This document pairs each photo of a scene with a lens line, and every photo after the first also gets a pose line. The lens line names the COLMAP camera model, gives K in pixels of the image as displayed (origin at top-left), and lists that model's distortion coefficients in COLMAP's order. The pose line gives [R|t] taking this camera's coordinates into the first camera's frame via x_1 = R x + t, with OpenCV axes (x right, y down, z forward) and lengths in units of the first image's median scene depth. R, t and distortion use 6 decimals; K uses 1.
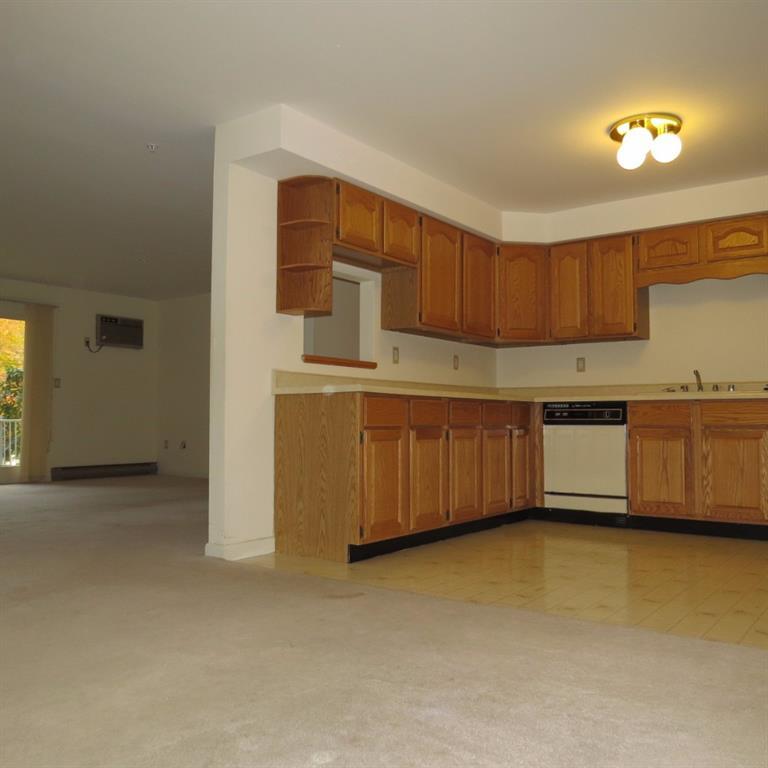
lens RADIAL K [[735.5, 0, 384.0], [0, 735.5, 384.0], [0, 0, 1]] dist [-0.019303, 0.001441]
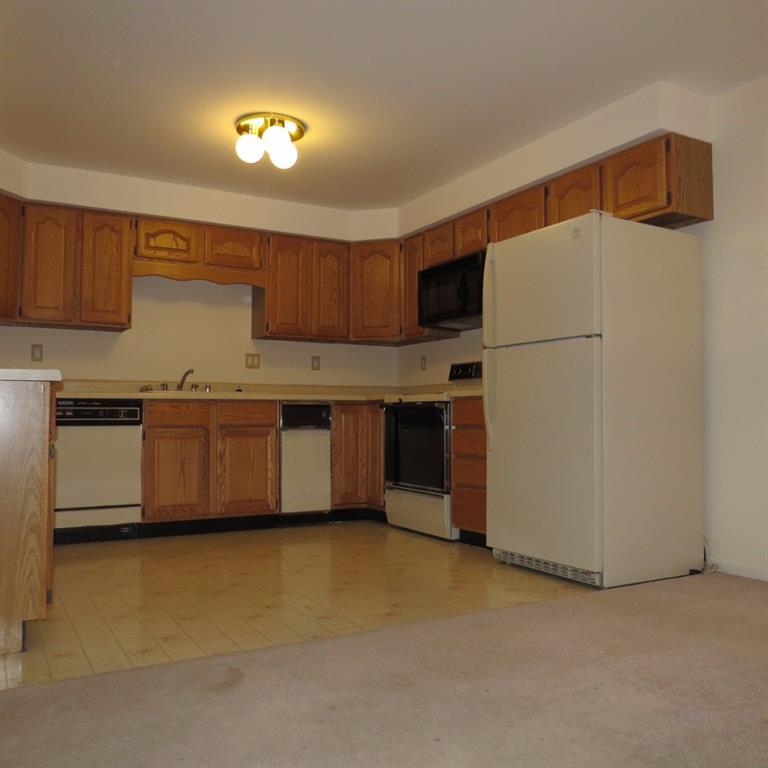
lens RADIAL K [[758.7, 0, 384.0], [0, 758.7, 384.0], [0, 0, 1]] dist [0.003307, -0.001183]
pose [[0.406498, 0.036129, 0.912937, -0.404081], [-0.044926, 0.998800, -0.019523, 0.009081], [-0.912547, -0.033079, 0.407633, 0.331637]]
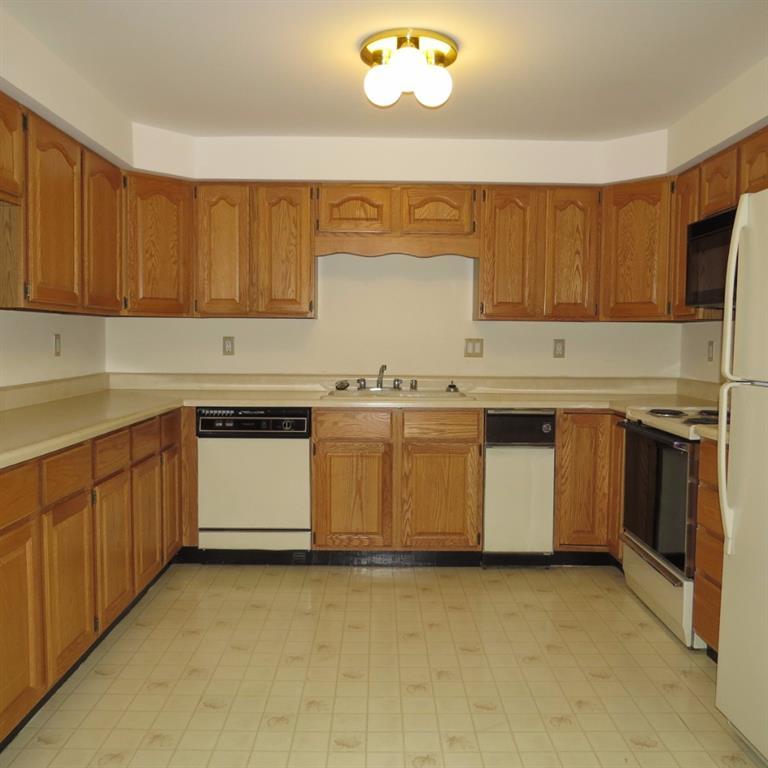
lens RADIAL K [[735.5, 0, 384.0], [0, 735.5, 384.0], [0, 0, 1]] dist [-0.019303, 0.001441]
pose [[0.797041, -0.035379, 0.602888, -0.073417], [-0.036367, 0.993659, 0.106389, -0.084370], [-0.602829, -0.106721, 0.790701, 0.336776]]
